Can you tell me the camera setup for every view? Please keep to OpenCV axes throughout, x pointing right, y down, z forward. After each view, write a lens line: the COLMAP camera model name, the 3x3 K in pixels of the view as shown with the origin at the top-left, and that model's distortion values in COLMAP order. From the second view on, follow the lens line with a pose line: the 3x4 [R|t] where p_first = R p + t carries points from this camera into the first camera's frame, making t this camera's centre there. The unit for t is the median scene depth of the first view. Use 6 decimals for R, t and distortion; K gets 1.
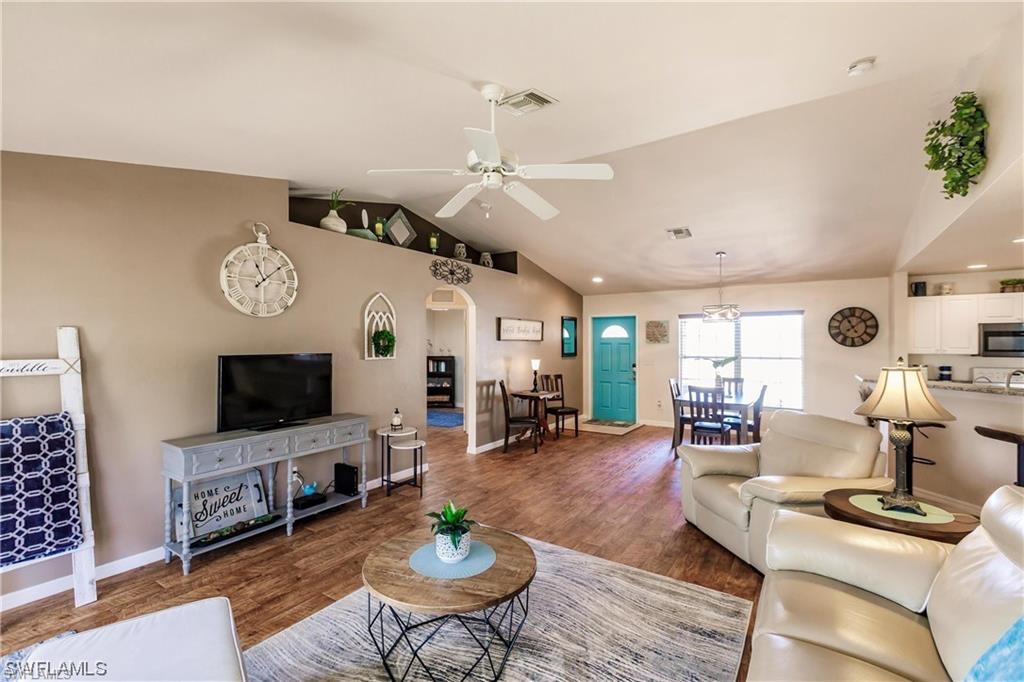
lens RADIAL K [[450.0, 0, 509.7], [0, 450.0, 340.9], [0, 0, 1]] dist [-0.002405, 0.000044]
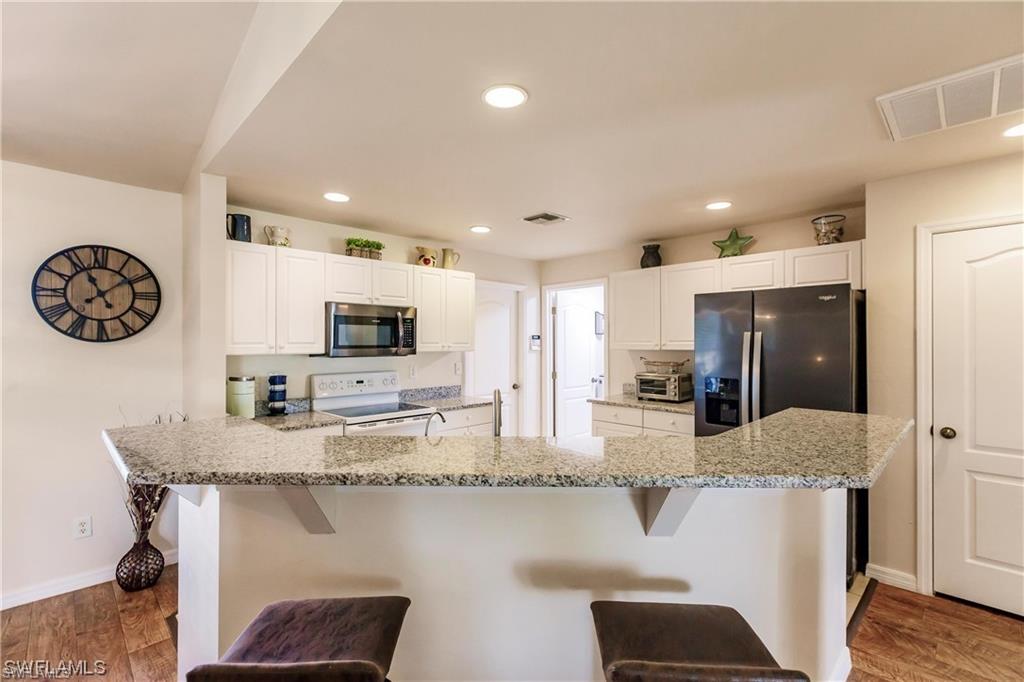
lens RADIAL K [[465.0, 0, 512.0], [0, 465.0, 341.0], [0, 0, 1]] dist [0.002179, 0.000295]
pose [[0.200090, 0.001416, 0.979776, 0.468791], [-0.004920, 0.999988, -0.000440, 0.011881], [-0.979765, -0.004732, 0.200095, 0.608002]]
